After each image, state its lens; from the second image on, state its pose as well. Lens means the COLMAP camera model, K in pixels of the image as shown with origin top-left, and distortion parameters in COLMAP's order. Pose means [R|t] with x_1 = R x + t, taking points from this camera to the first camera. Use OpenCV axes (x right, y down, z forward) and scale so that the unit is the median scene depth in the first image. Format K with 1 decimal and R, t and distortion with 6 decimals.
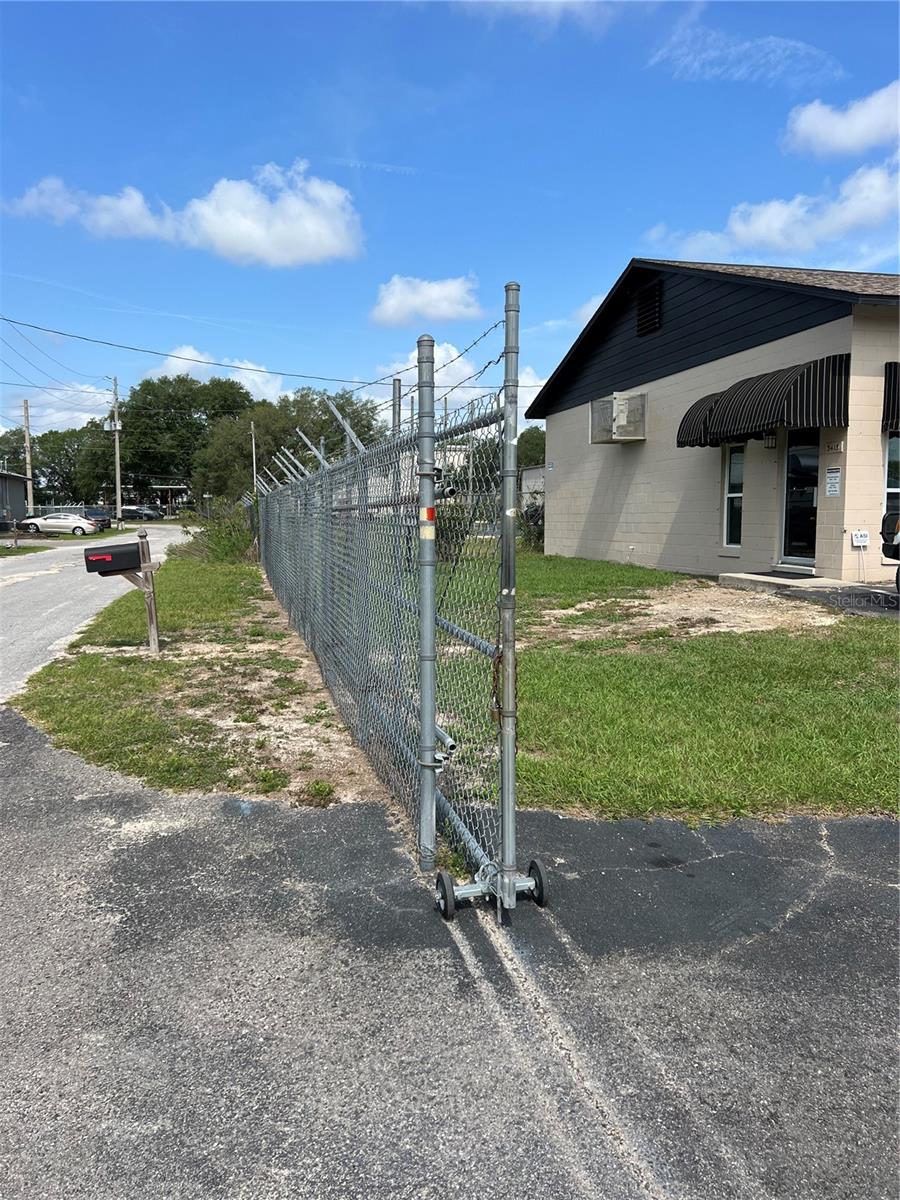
lens RADIAL K [[911.9, 0, 450.0], [0, 911.9, 600.0], [0, 0, 1]] dist [0.044831, -0.035410]
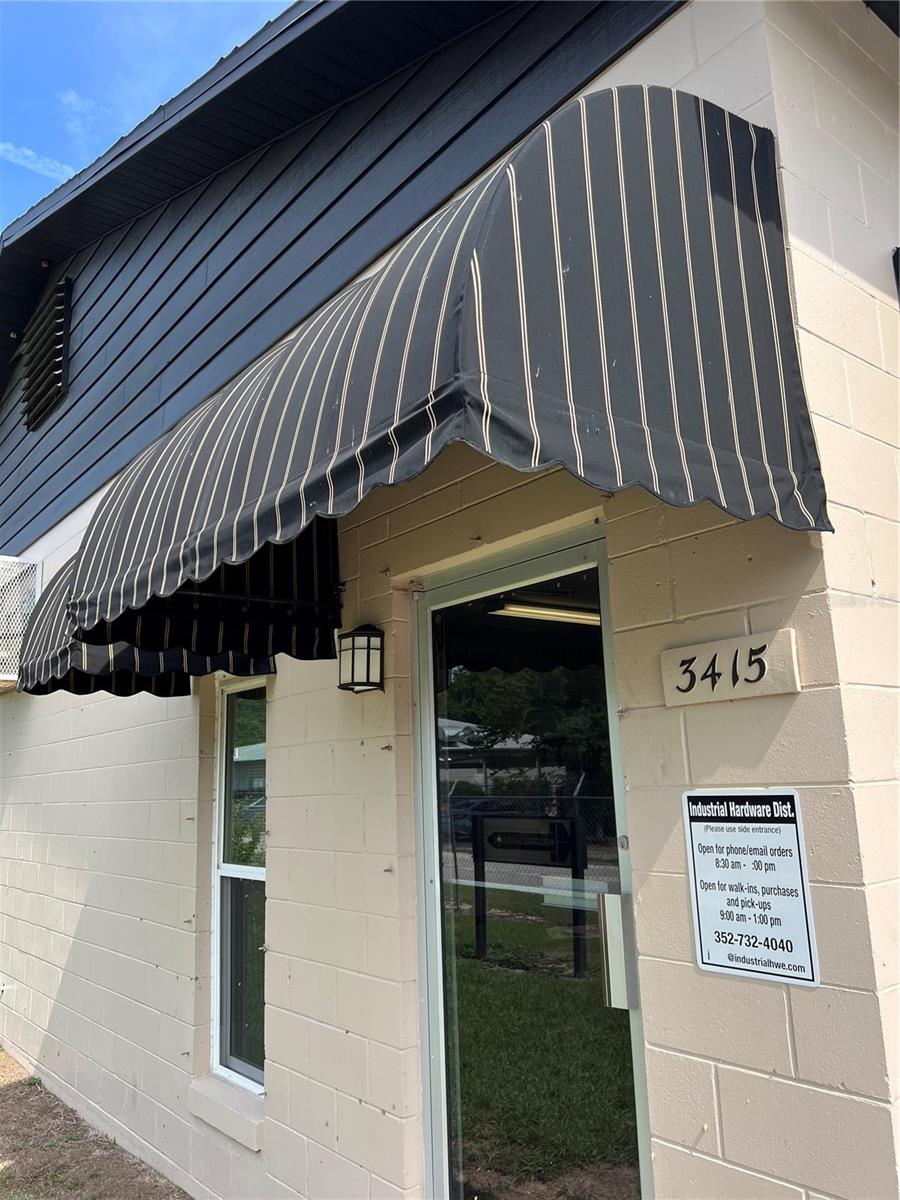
lens RADIAL K [[911.9, 0, 450.0], [0, 911.9, 600.0], [0, 0, 1]] dist [0.044831, -0.035410]
pose [[0.907911, 0.057980, 0.415133, 0.259307], [0.067843, 0.957003, -0.282035, -0.114928], [-0.413635, 0.284226, 0.864940, 0.747262]]
